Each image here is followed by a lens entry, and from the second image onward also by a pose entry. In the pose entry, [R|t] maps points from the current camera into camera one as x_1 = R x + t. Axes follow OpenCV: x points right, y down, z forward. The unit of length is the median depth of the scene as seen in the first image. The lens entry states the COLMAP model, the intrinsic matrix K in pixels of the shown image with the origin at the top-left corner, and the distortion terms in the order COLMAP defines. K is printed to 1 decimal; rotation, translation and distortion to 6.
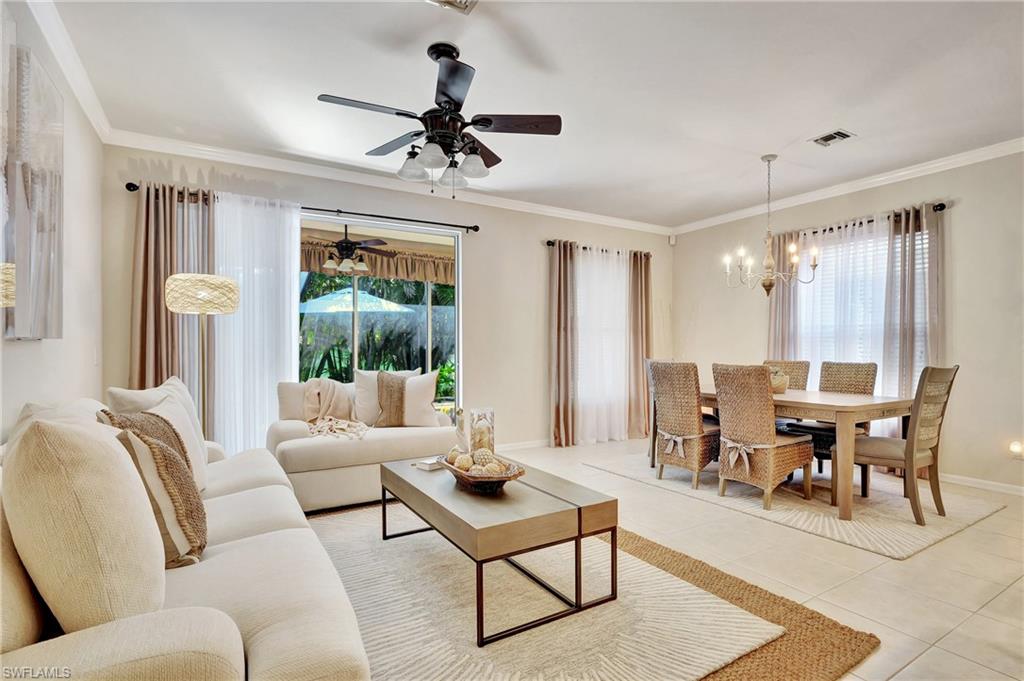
lens RADIAL K [[502.3, 0, 504.0], [0, 502.3, 346.6], [0, 0, 1]] dist [-0.006094, -0.002923]
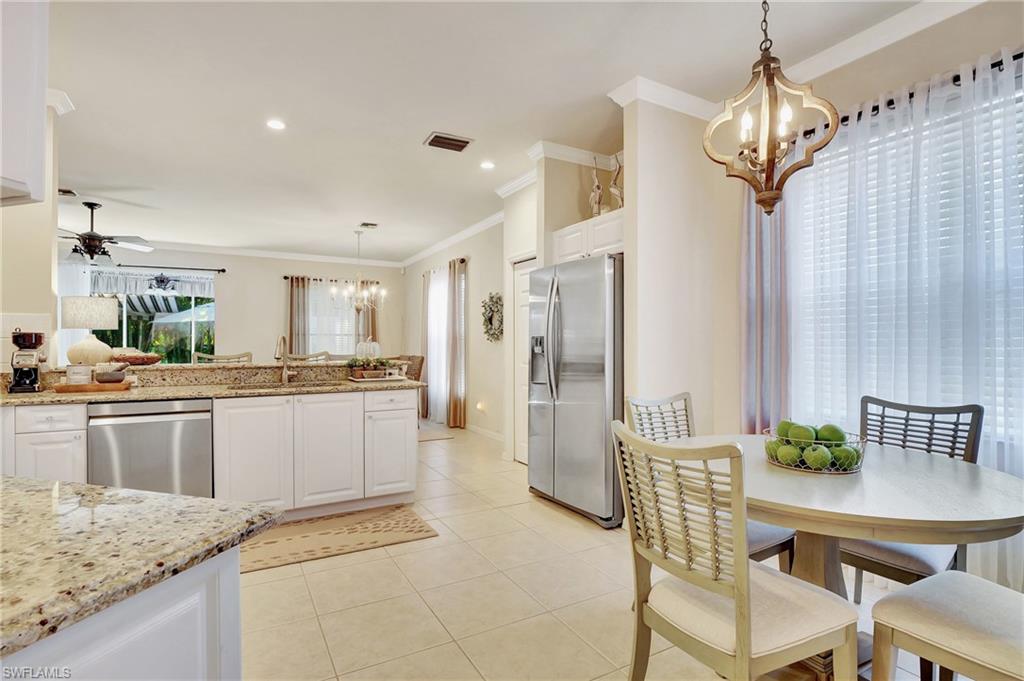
lens RADIAL K [[502.3, 0, 494.8], [0, 502.3, 340.8], [0, 0, 1]] dist [-0.006094, -0.002923]
pose [[0.999038, -0.004514, -0.043622, 0.788128], [0.004100, 0.999946, -0.009572, 0.002920], [0.043663, 0.009384, 0.999002, -0.484633]]
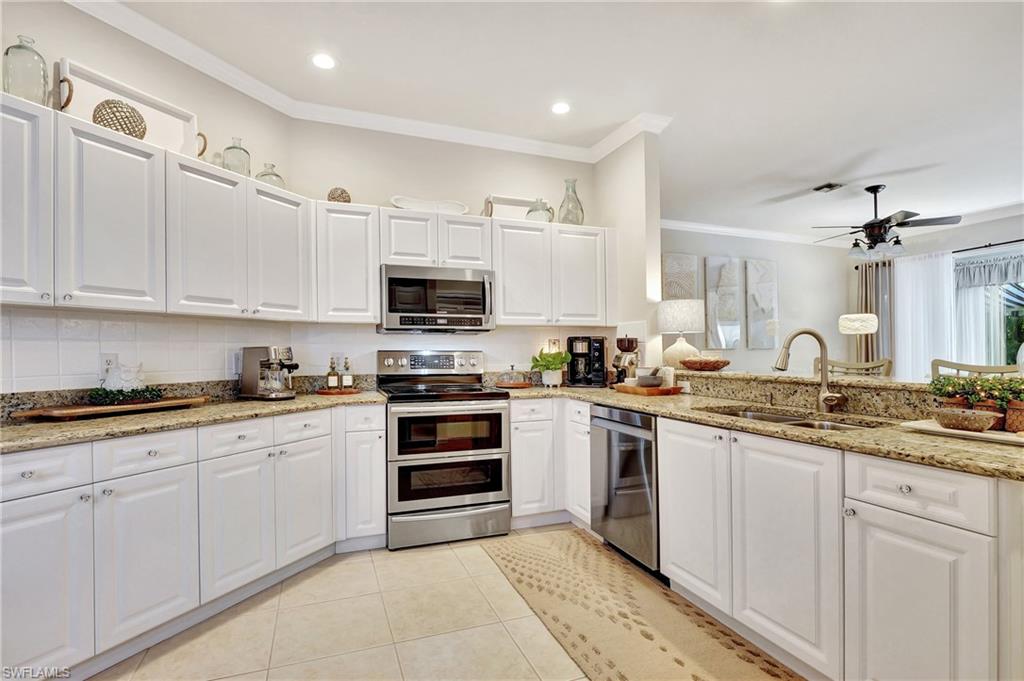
lens RADIAL K [[502.3, 0, 524.5], [0, 502.3, 350.0], [0, 0, 1]] dist [-0.006094, -0.002923]
pose [[-0.145507, -0.004026, -0.989349, 0.900893], [0.003748, 0.999982, -0.004621, 0.004133], [0.989350, -0.004381, -0.145489, -0.005437]]
